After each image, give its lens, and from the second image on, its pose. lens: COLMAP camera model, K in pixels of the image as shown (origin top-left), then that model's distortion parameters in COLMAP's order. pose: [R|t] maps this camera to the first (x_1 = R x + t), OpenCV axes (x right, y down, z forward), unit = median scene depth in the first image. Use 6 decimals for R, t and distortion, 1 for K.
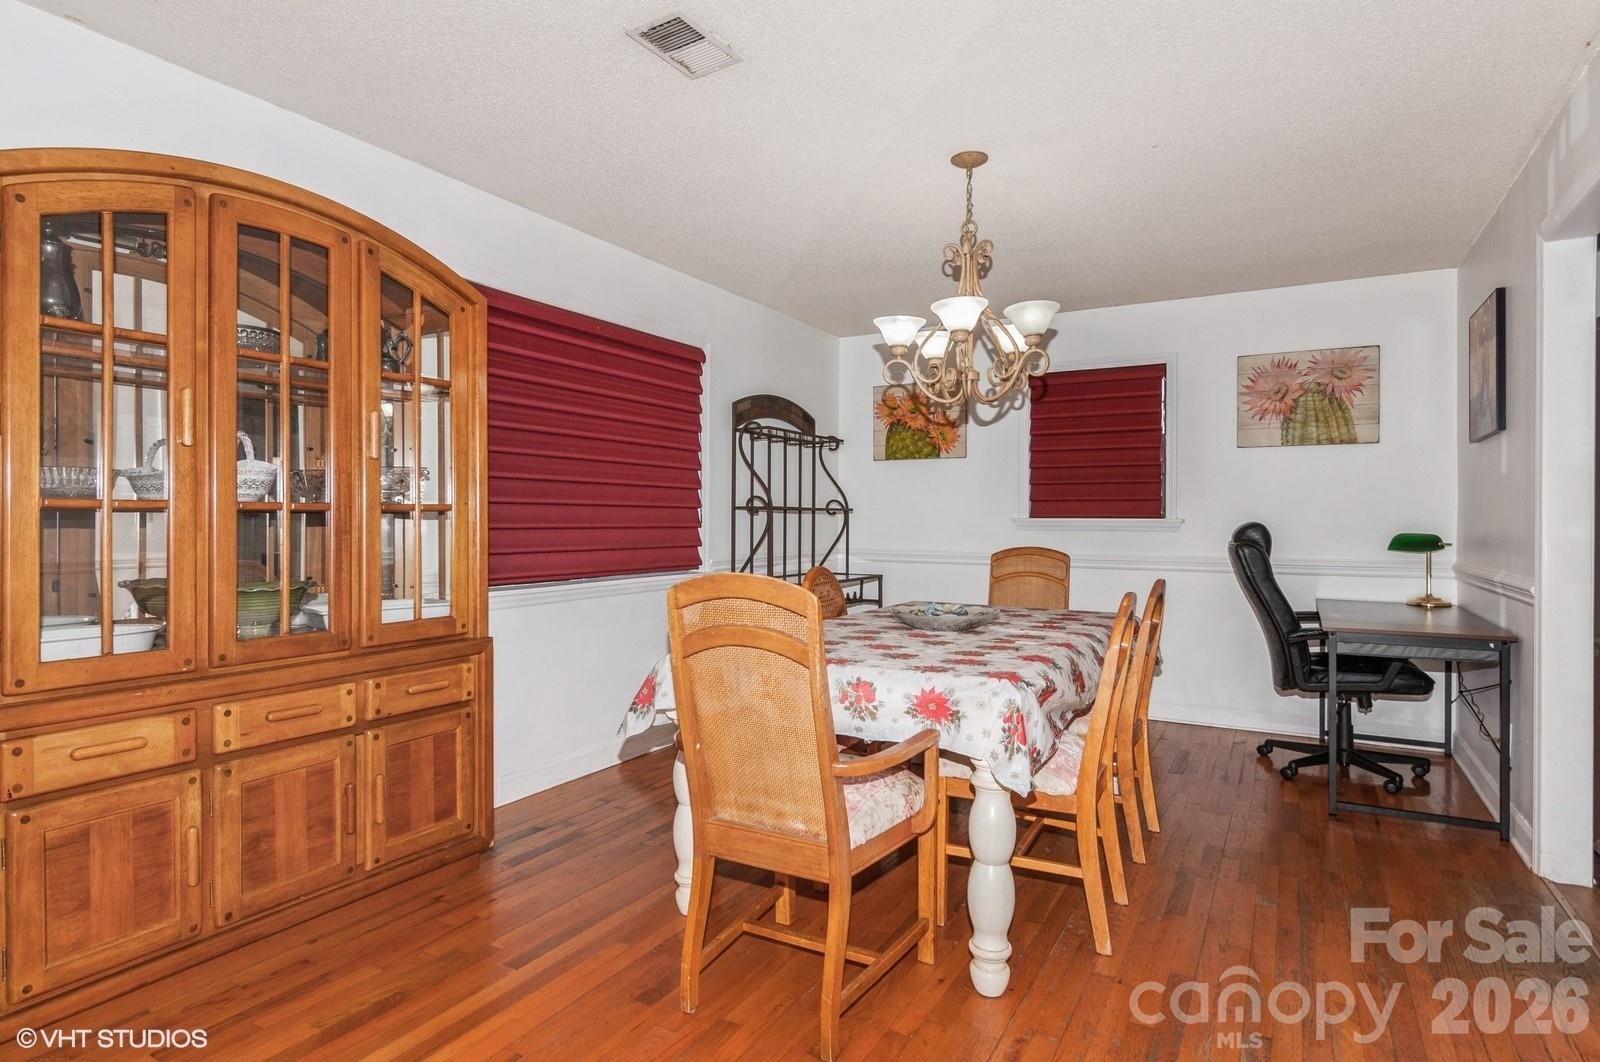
lens RADIAL K [[874.3, 0, 787.5], [0, 874.3, 524.1], [0, 0, 1]] dist [0.005927, -0.004781]
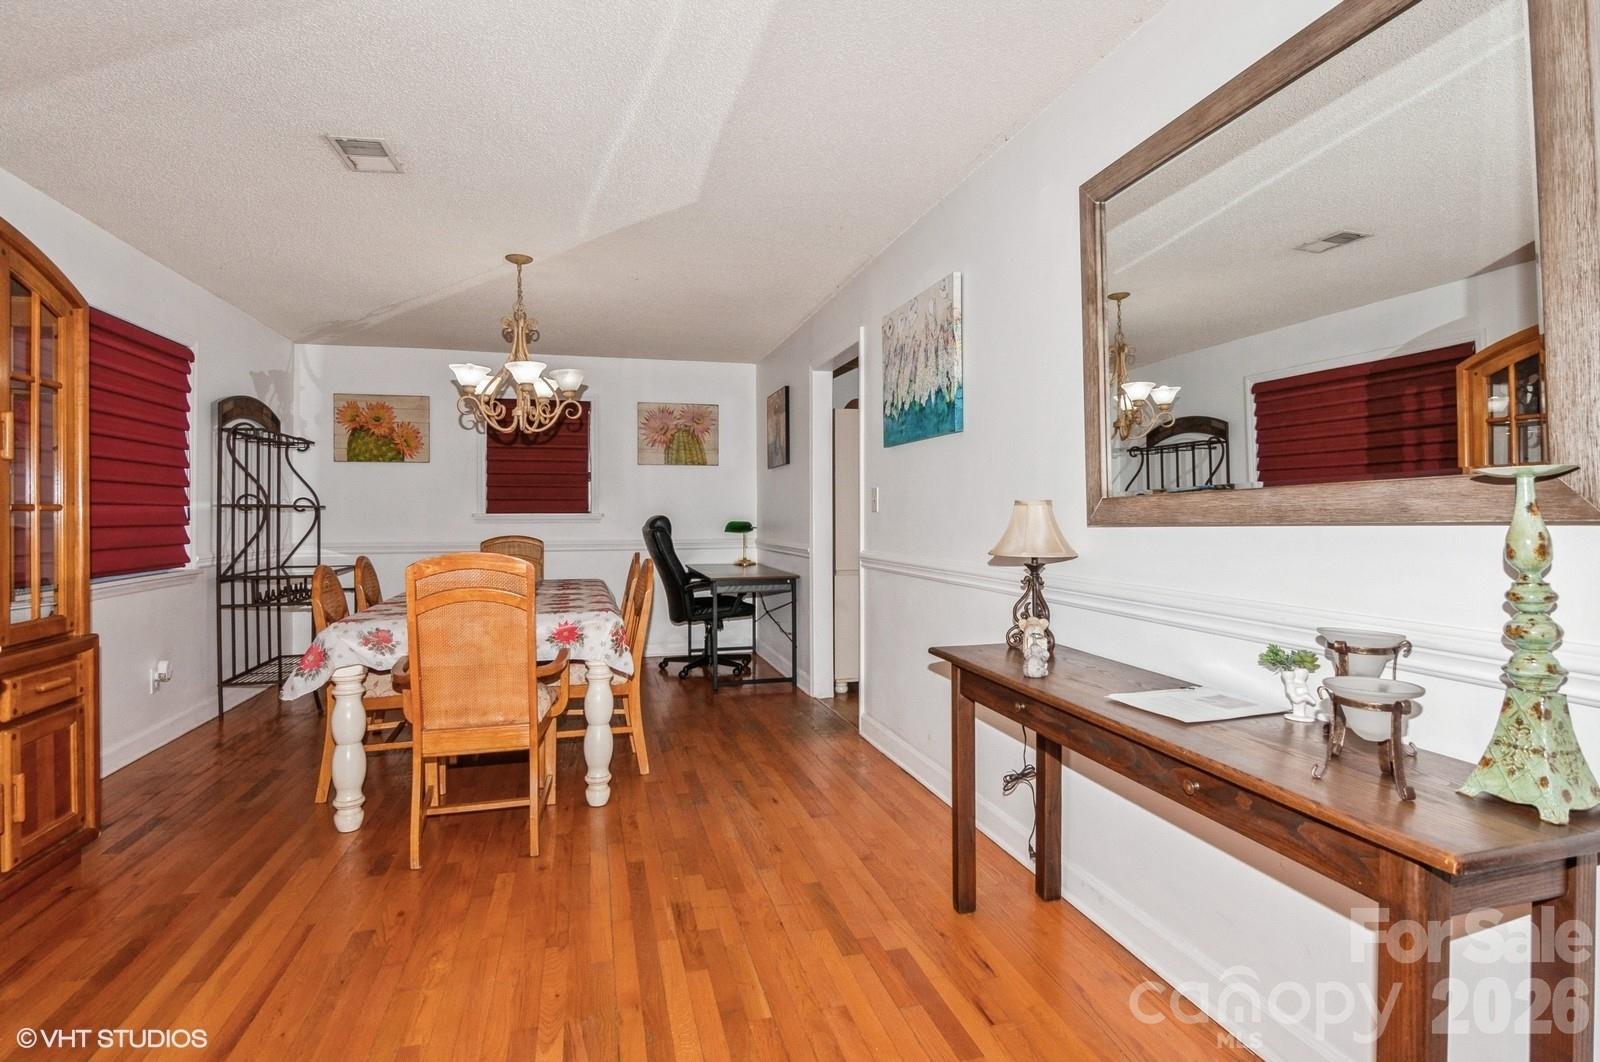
lens RADIAL K [[788.7, 0, 804.3], [0, 788.7, 514.2], [0, 0, 1]] dist [-0.010357, 0.001402]
pose [[0.710889, -0.006834, 0.703271, -0.263739], [0.009757, 0.999952, -0.000146, -0.001724], [-0.703236, 0.006966, 0.710922, -0.159936]]
